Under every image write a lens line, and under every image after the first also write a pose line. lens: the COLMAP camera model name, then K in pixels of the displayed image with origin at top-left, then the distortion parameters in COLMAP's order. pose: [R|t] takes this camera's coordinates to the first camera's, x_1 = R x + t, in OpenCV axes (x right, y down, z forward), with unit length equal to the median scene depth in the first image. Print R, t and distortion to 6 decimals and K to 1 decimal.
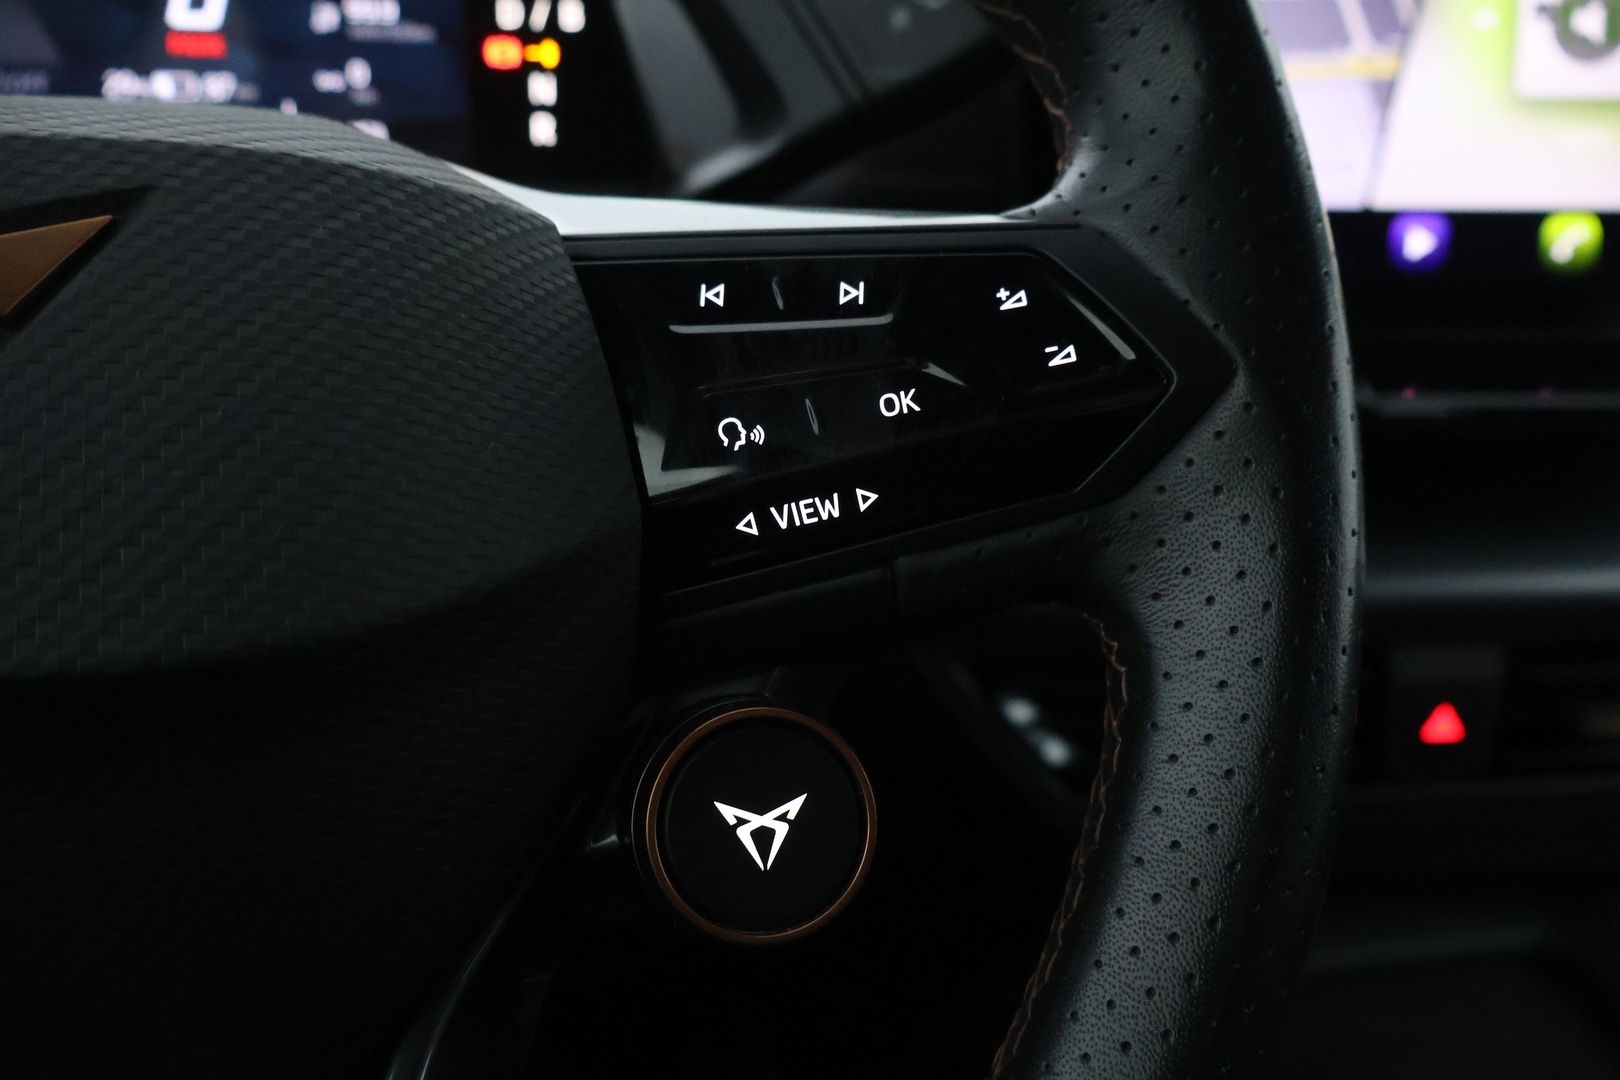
lens RADIAL K [[1310.2, 0, 810.0], [0, 1310.2, 540.0], [0, 0, 1]] dist [0.003761, 0.002807]
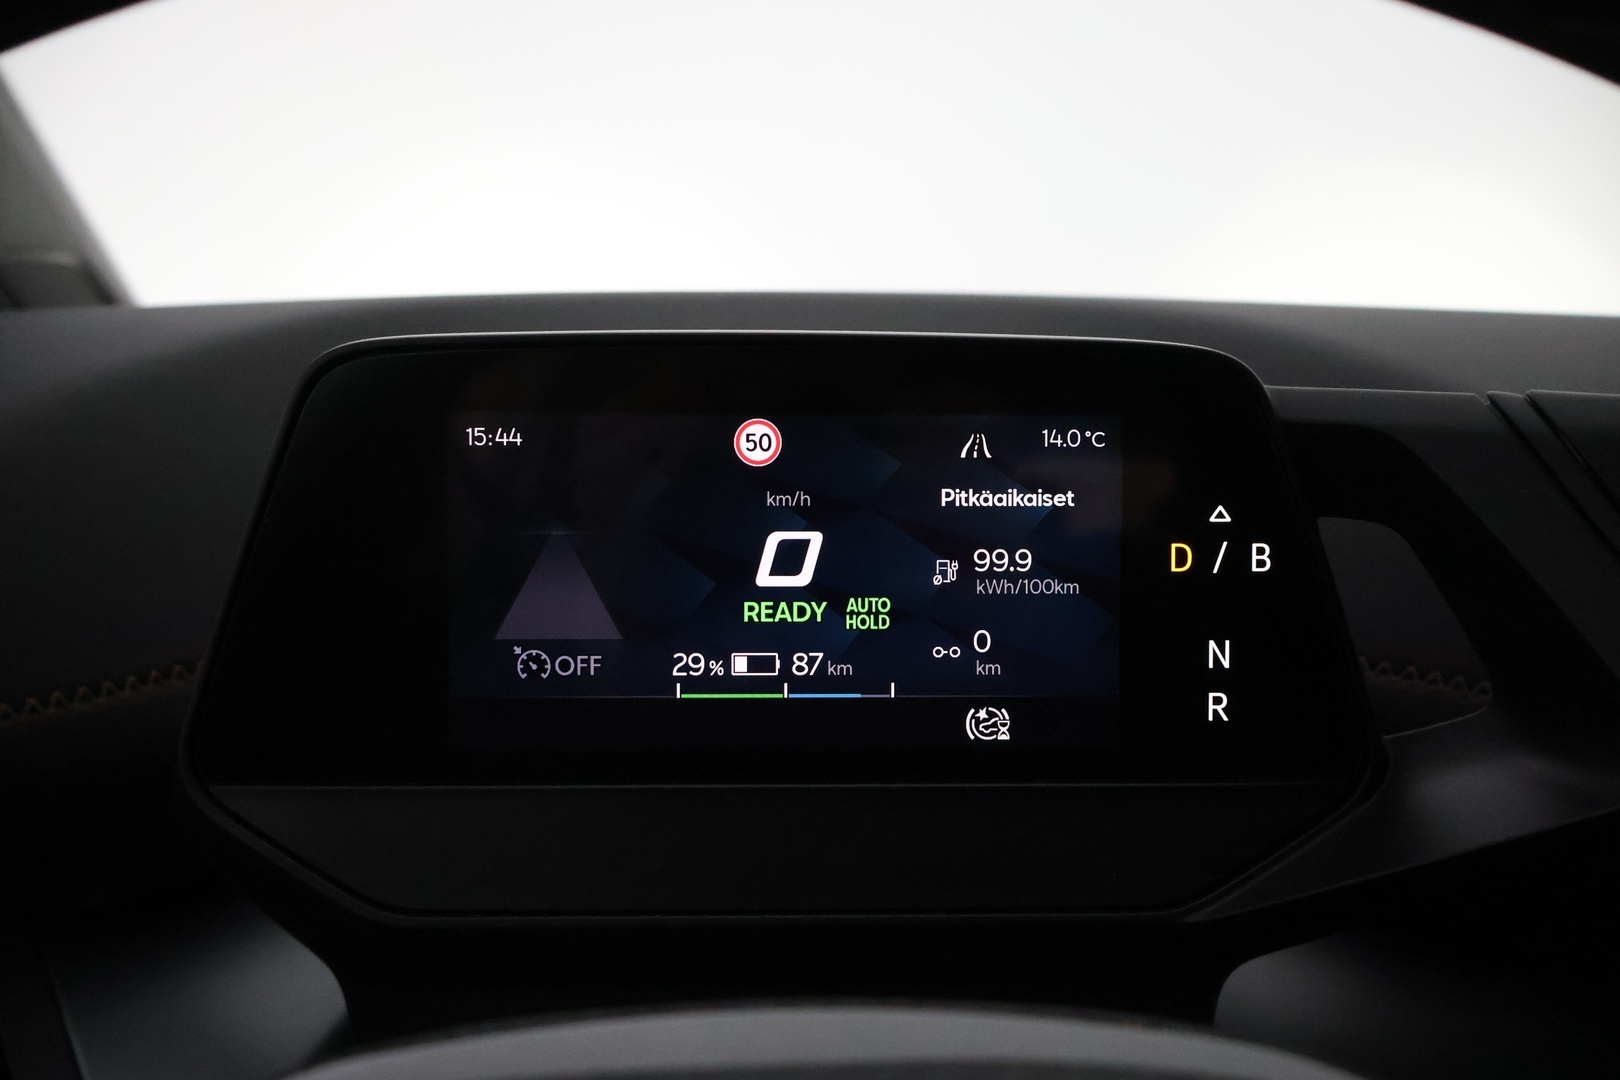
lens RADIAL K [[1310.2, 0, 810.0], [0, 1310.2, 540.0], [0, 0, 1]] dist [0.003761, 0.002807]
pose [[0.986732, 0.015229, -0.161641, -0.327812], [-0.036588, 0.990839, -0.130001, -0.317929], [0.158180, 0.134190, 0.978249, 0.244691]]
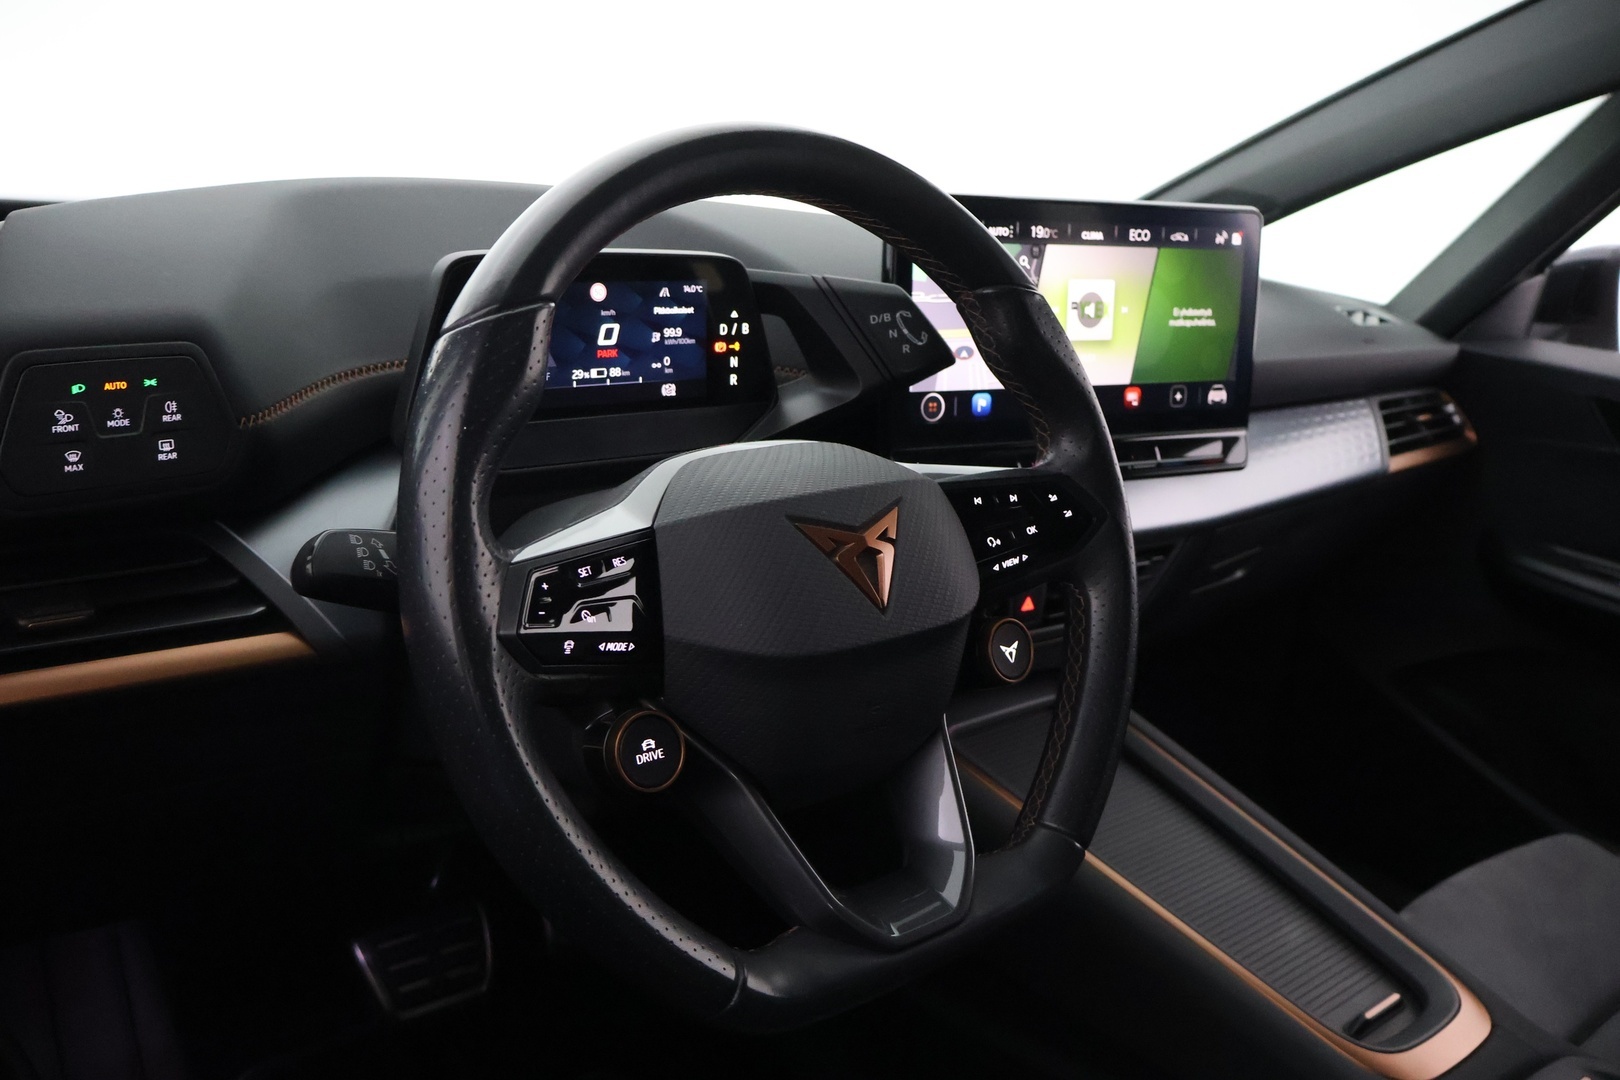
lens RADIAL K [[1310.2, 0, 810.0], [0, 1310.2, 540.0], [0, 0, 1]] dist [0.003761, 0.002807]
pose [[0.876346, -0.087450, 0.473677, -1.210452], [0.059652, 0.995515, 0.073430, -0.210718], [-0.477974, -0.036094, 0.877632, -1.038370]]
